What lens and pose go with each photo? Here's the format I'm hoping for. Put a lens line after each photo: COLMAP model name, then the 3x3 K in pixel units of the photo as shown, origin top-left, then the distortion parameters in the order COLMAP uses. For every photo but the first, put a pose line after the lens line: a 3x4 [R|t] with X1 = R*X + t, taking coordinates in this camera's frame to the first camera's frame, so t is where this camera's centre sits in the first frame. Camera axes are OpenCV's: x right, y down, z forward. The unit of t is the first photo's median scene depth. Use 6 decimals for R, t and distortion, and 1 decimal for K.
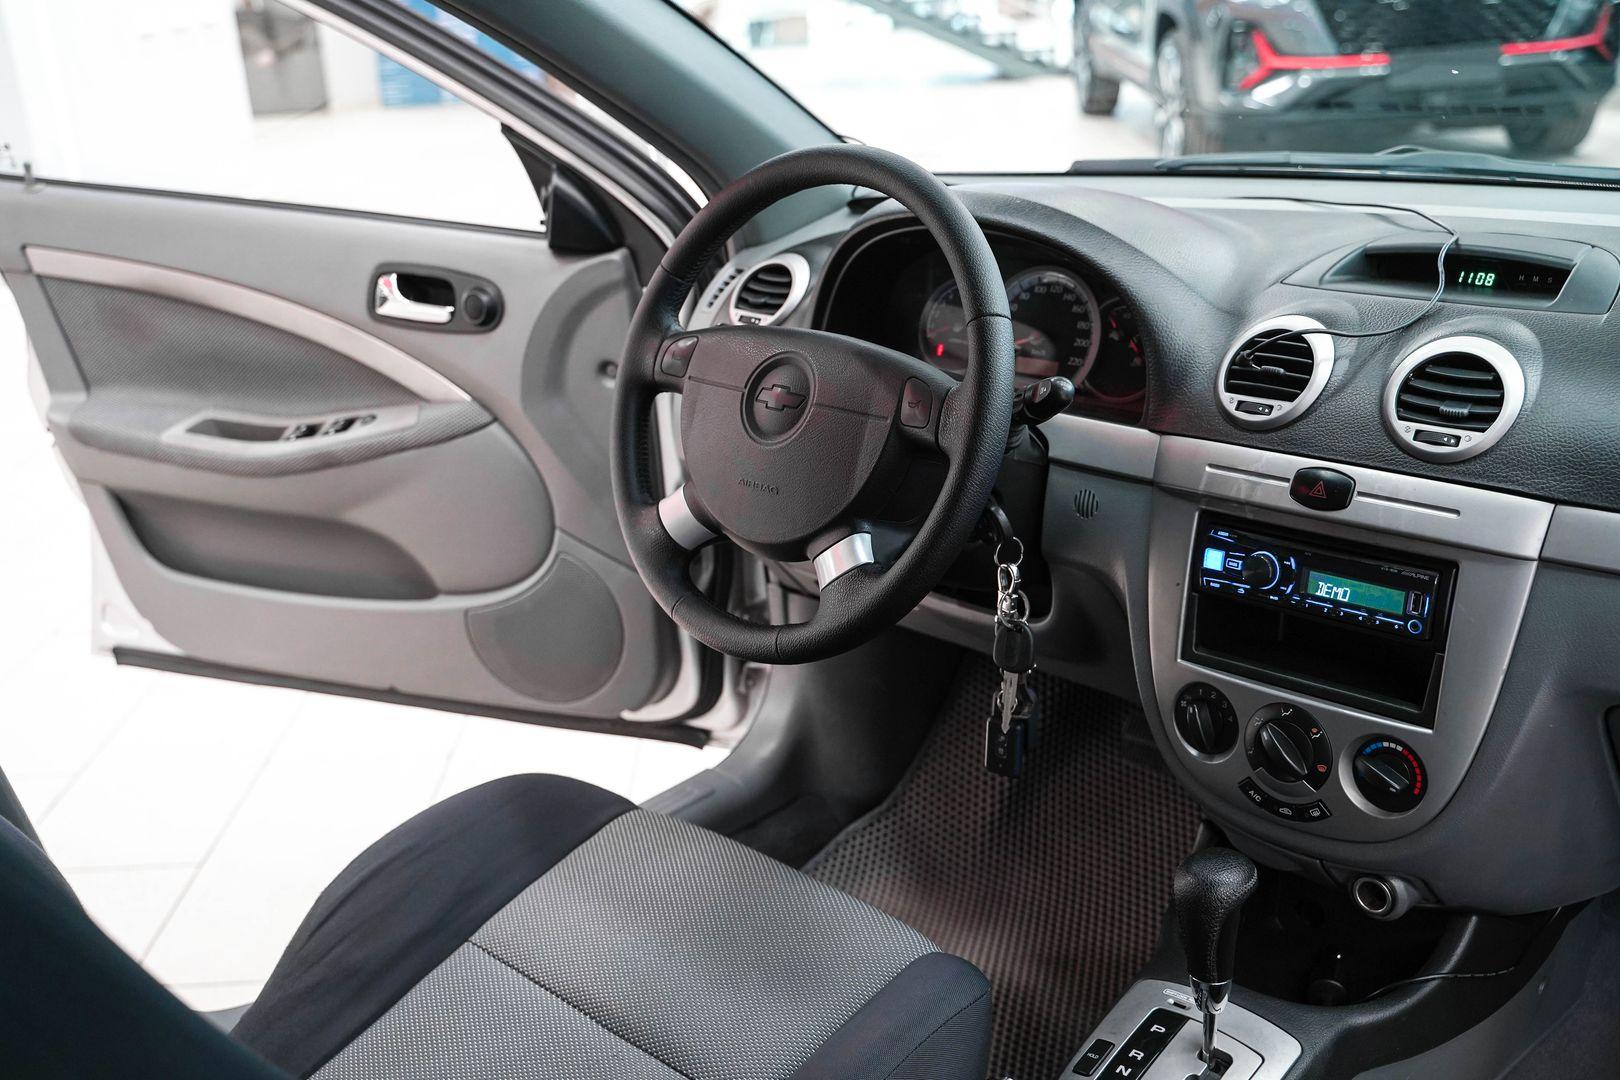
lens RADIAL K [[1778.7, 0, 765.8], [0, 1778.7, 520.9], [0, 0, 1]] dist [-0.015807, 0.000000]
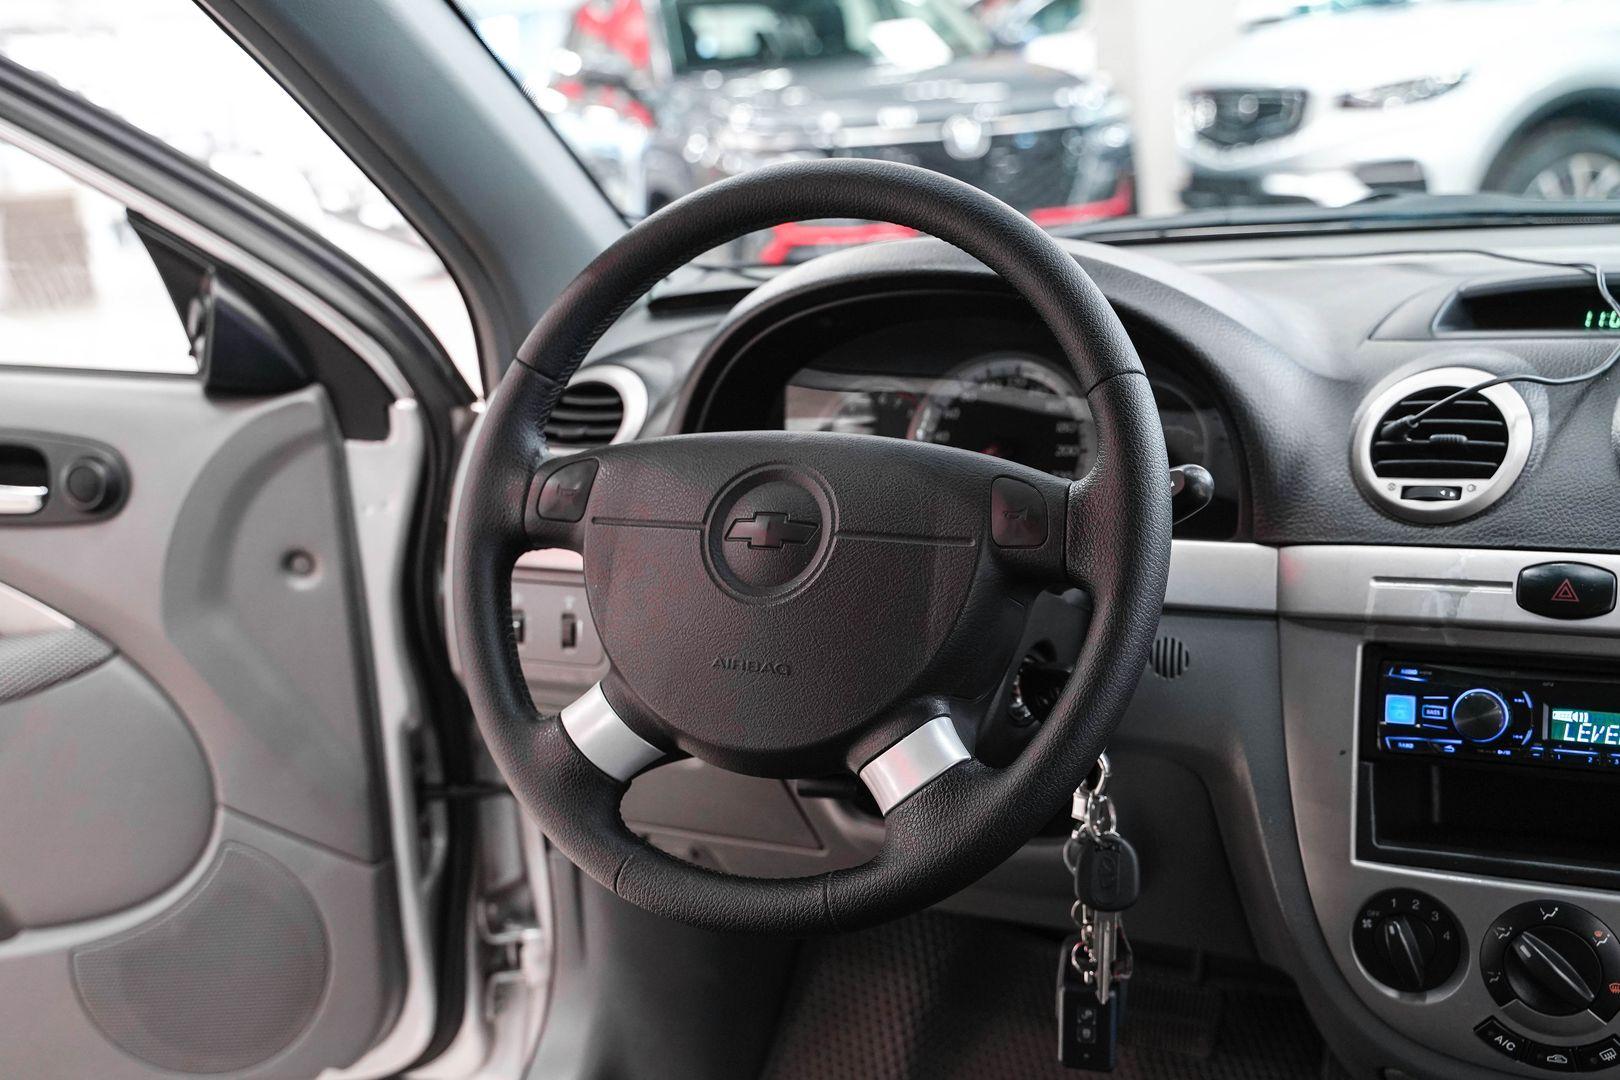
lens RADIAL K [[2031.5, 0, 768.6], [0, 2031.5, 510.1], [0, 0, 1]] dist [0.033424, 0.000000]
pose [[0.947911, -0.059722, 0.312887, -0.213485], [0.104264, 0.986329, -0.127612, 0.018575], [-0.300989, 0.153588, 0.941178, 0.269128]]
